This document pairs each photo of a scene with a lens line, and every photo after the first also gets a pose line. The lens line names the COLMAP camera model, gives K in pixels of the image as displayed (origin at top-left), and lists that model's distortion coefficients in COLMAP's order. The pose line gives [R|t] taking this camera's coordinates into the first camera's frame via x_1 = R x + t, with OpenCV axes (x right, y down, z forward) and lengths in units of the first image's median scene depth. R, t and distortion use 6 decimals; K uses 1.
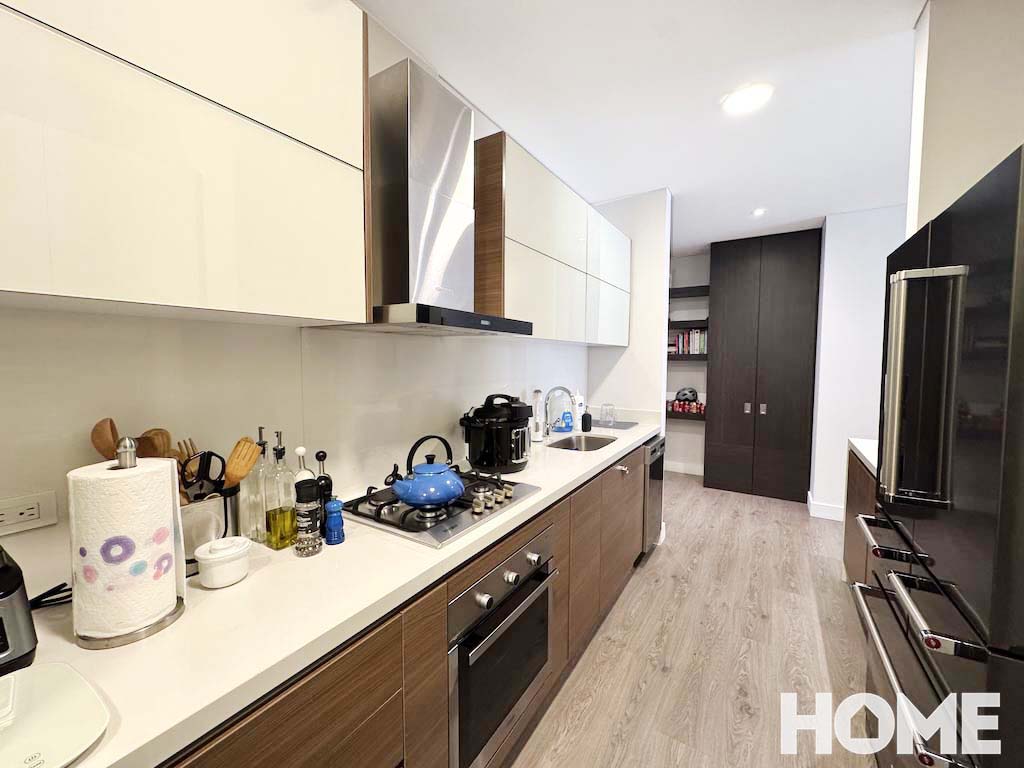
lens RADIAL K [[408.4, 0, 508.6], [0, 408.4, 385.3], [0, 0, 1]] dist [-0.002014, 0.001003]
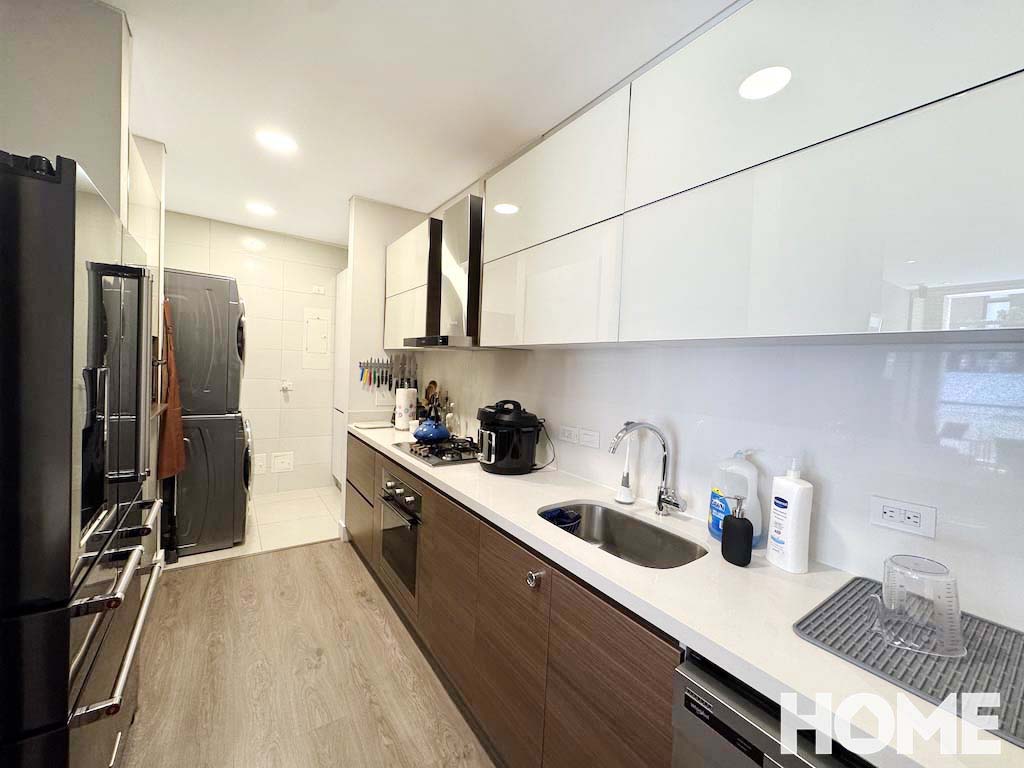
lens RADIAL K [[408.4, 0, 508.9], [0, 408.4, 377.2], [0, 0, 1]] dist [-0.002014, 0.001003]
pose [[-0.388188, -0.002069, -0.921578, 1.104373], [-0.100849, 0.994087, 0.040248, -0.089359], [0.916046, 0.108564, -0.386101, 1.605573]]
